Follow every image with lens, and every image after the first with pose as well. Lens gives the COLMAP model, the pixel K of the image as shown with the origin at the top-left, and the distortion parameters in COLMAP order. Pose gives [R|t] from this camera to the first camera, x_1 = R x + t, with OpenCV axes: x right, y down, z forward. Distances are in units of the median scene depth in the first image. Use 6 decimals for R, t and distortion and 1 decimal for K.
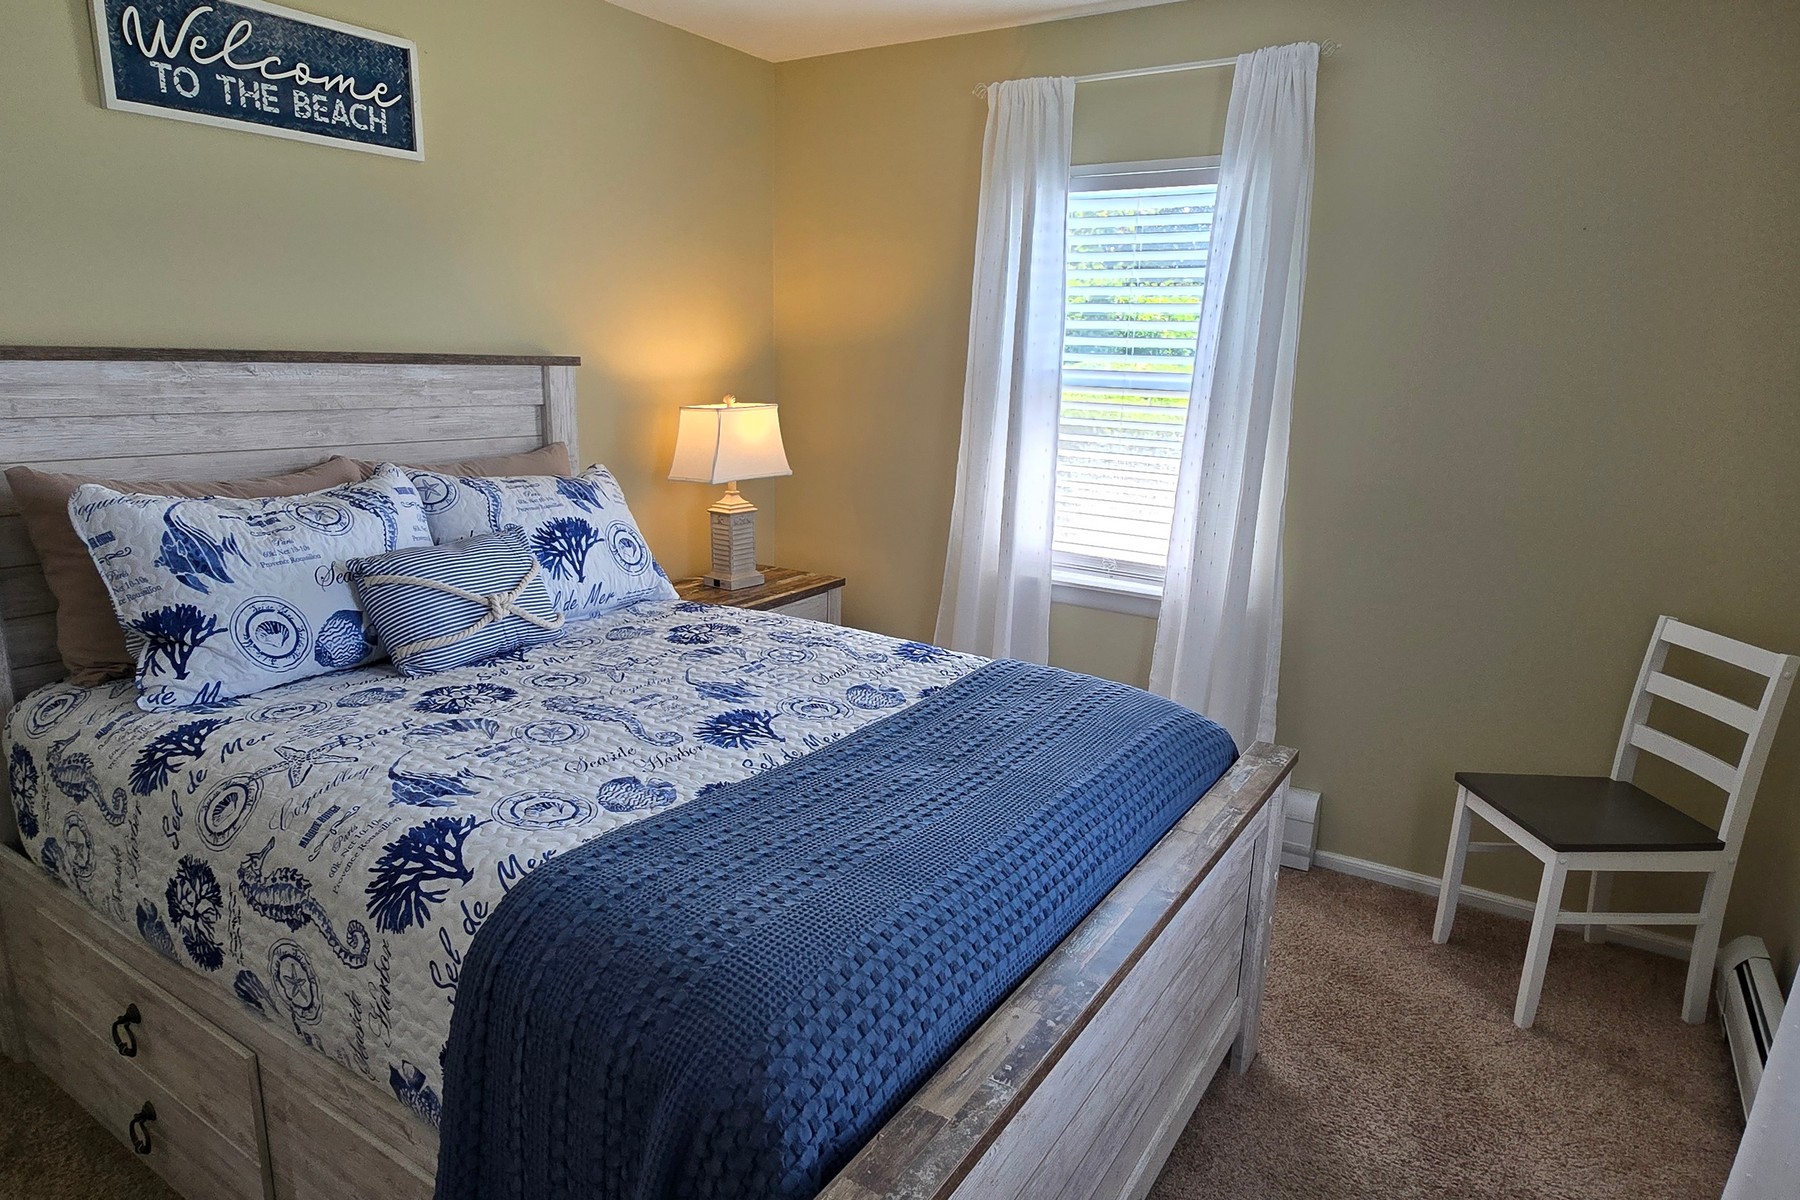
lens RADIAL K [[1072.3, 0, 943.4], [0, 1072.3, 603.4], [0, 0, 1]] dist [-0.001340, -0.002754]
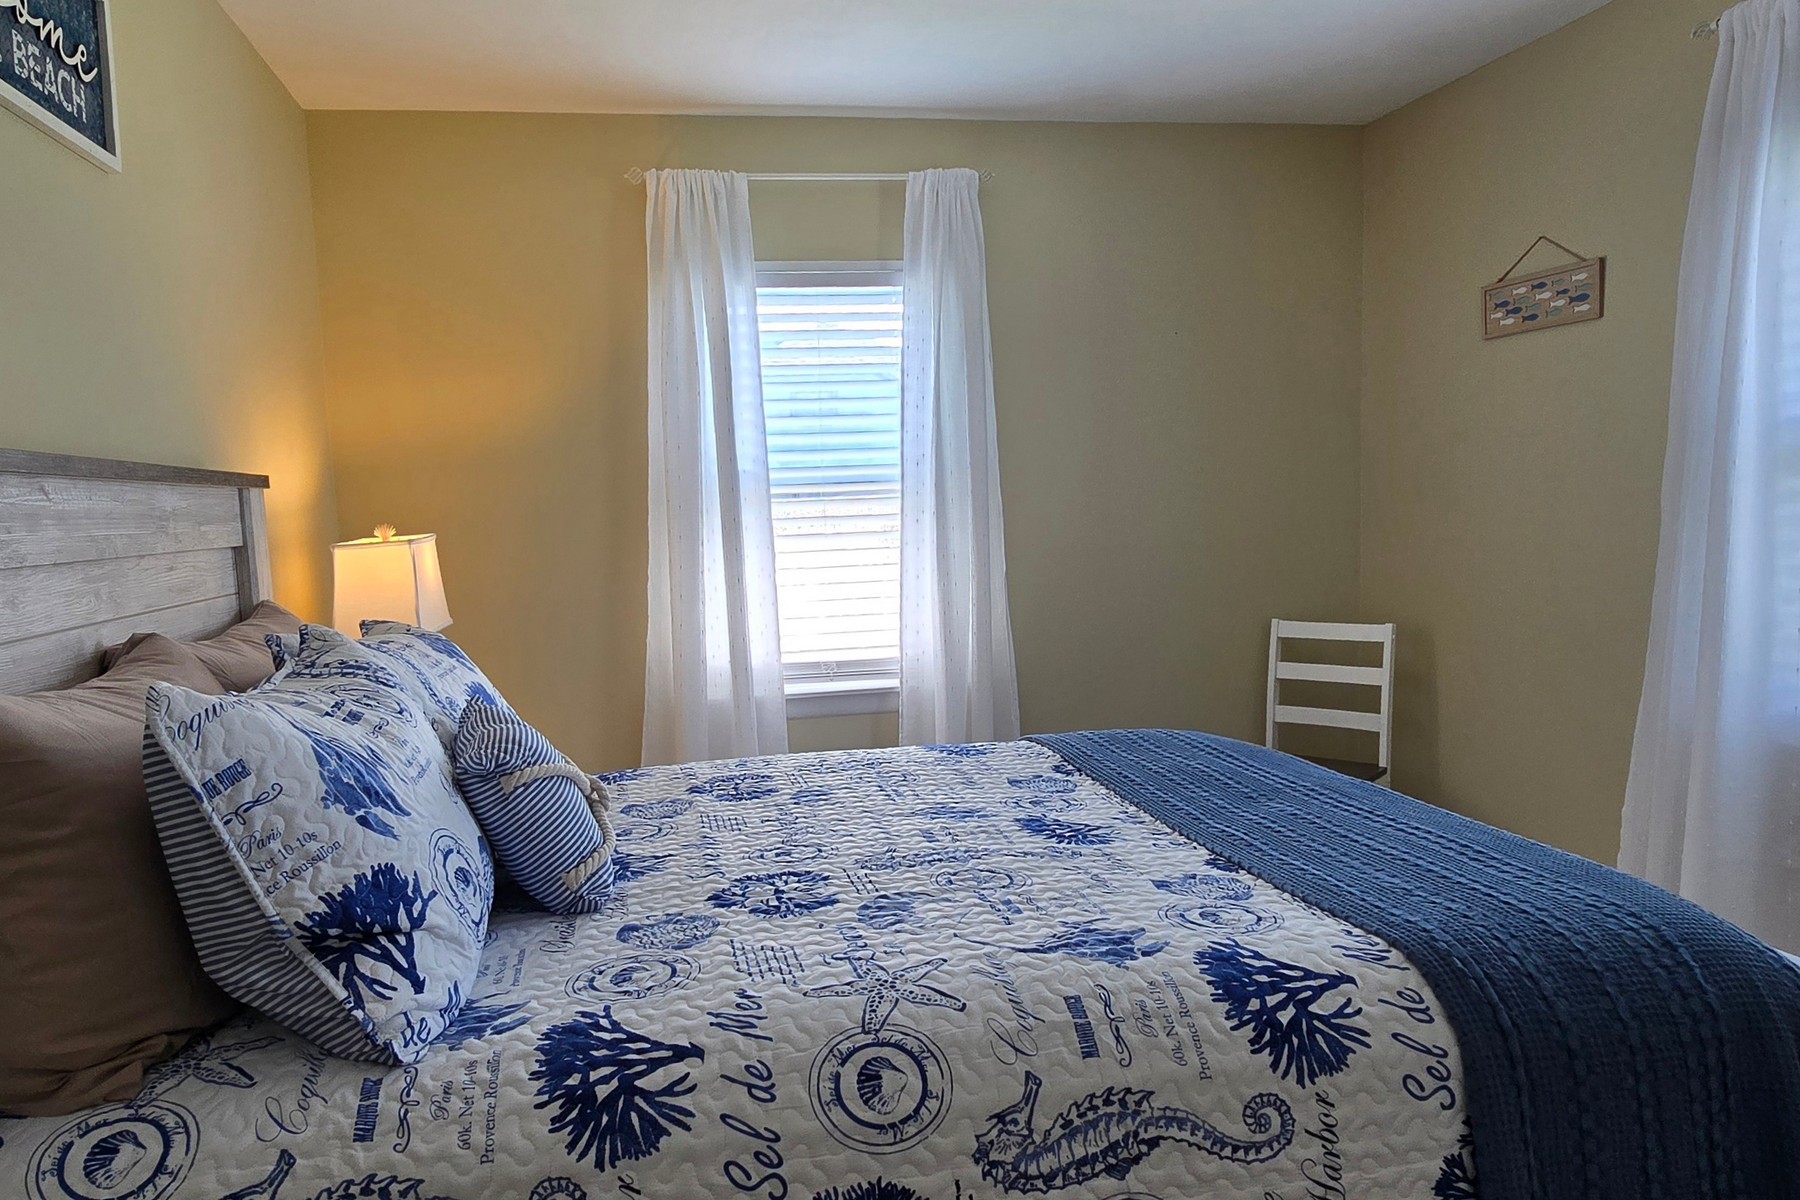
lens RADIAL K [[1158.1, 0, 893.4], [0, 1158.1, 600.8], [0, 0, 1]] dist [-0.004195, 0.001760]
pose [[0.738562, -0.122088, 0.663038, -0.705758], [0.212998, 0.975349, -0.057664, -0.032740], [-0.639654, 0.183815, 0.746361, 0.272249]]
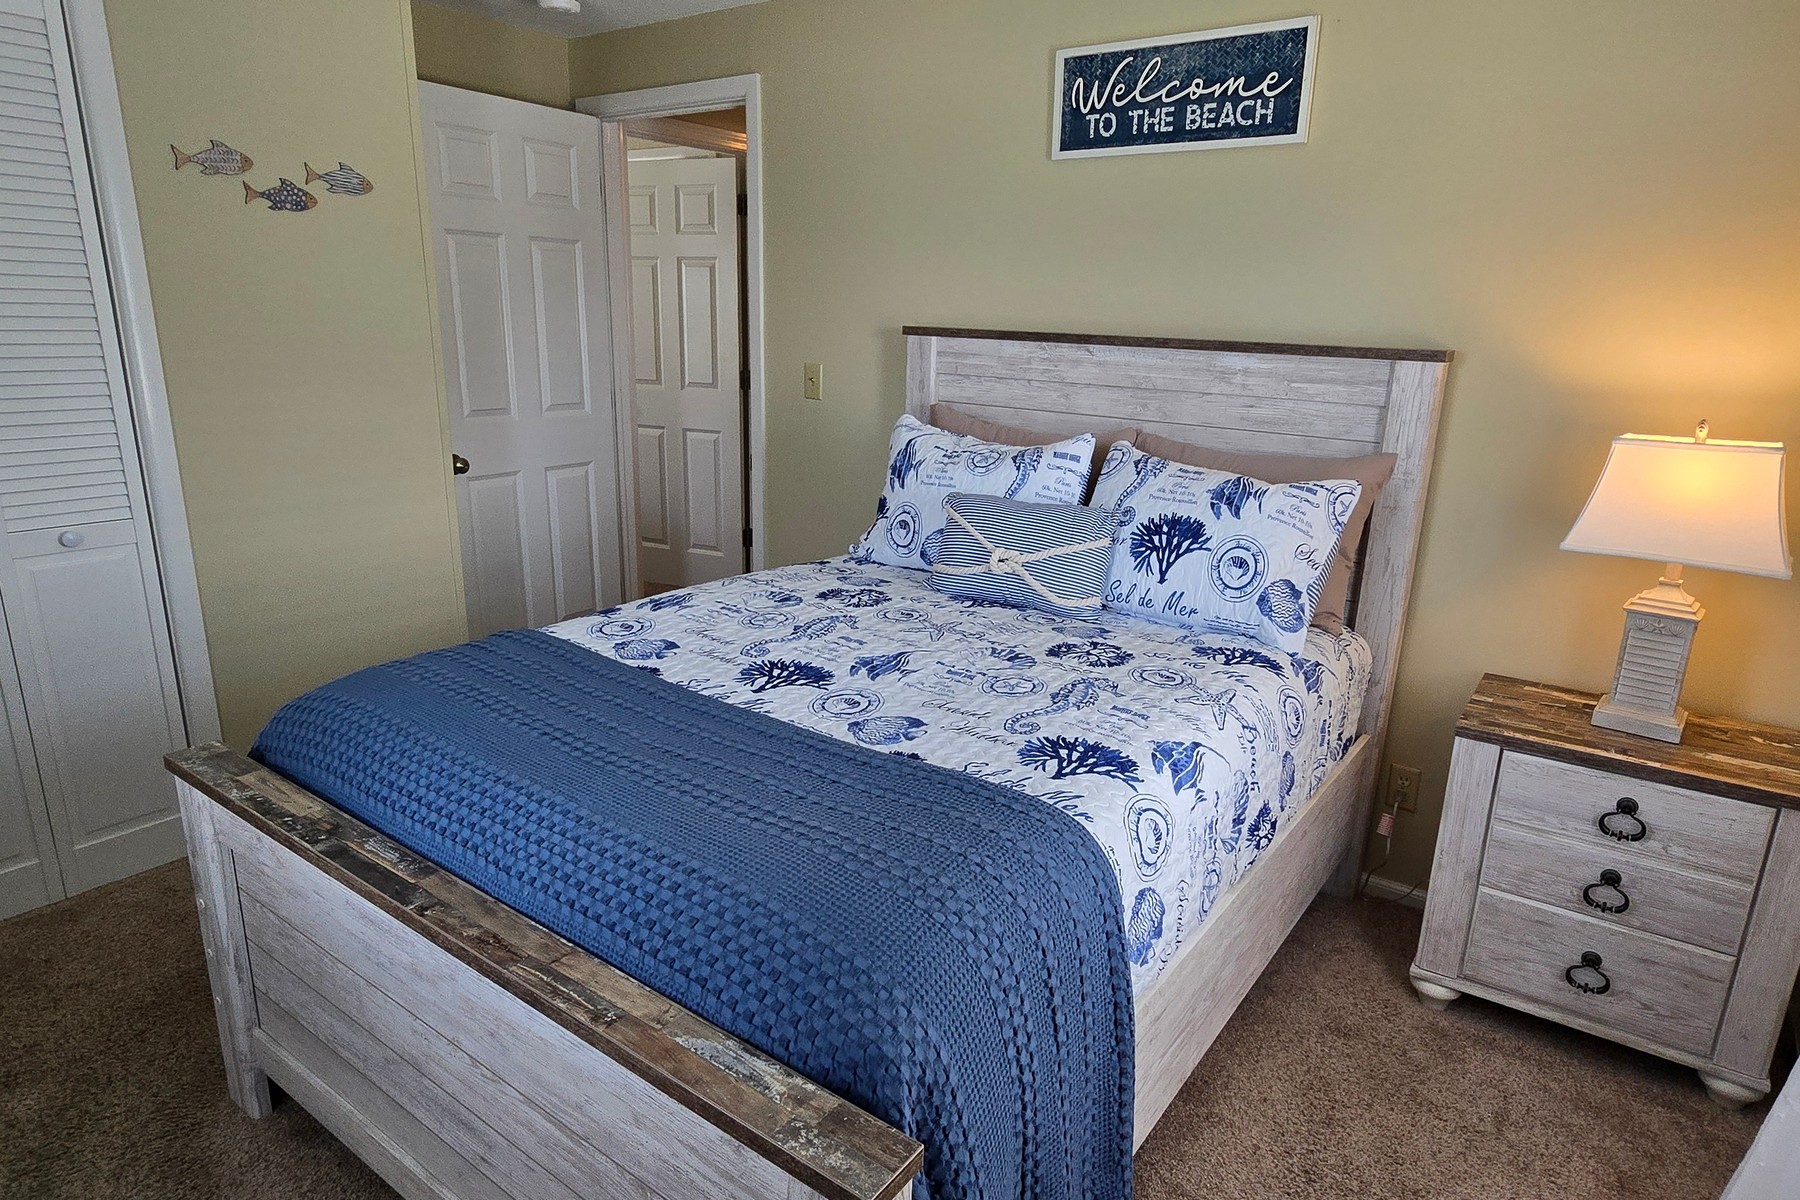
lens RADIAL K [[1072.3, 0, 901.7], [0, 1072.3, 613.5], [0, 0, 1]] dist [-0.001340, -0.002754]
pose [[-0.090342, 0.245498, -0.965178, 0.645404], [-0.254393, 0.931302, 0.260693, -0.197444], [0.962872, 0.269086, -0.021683, 0.876013]]
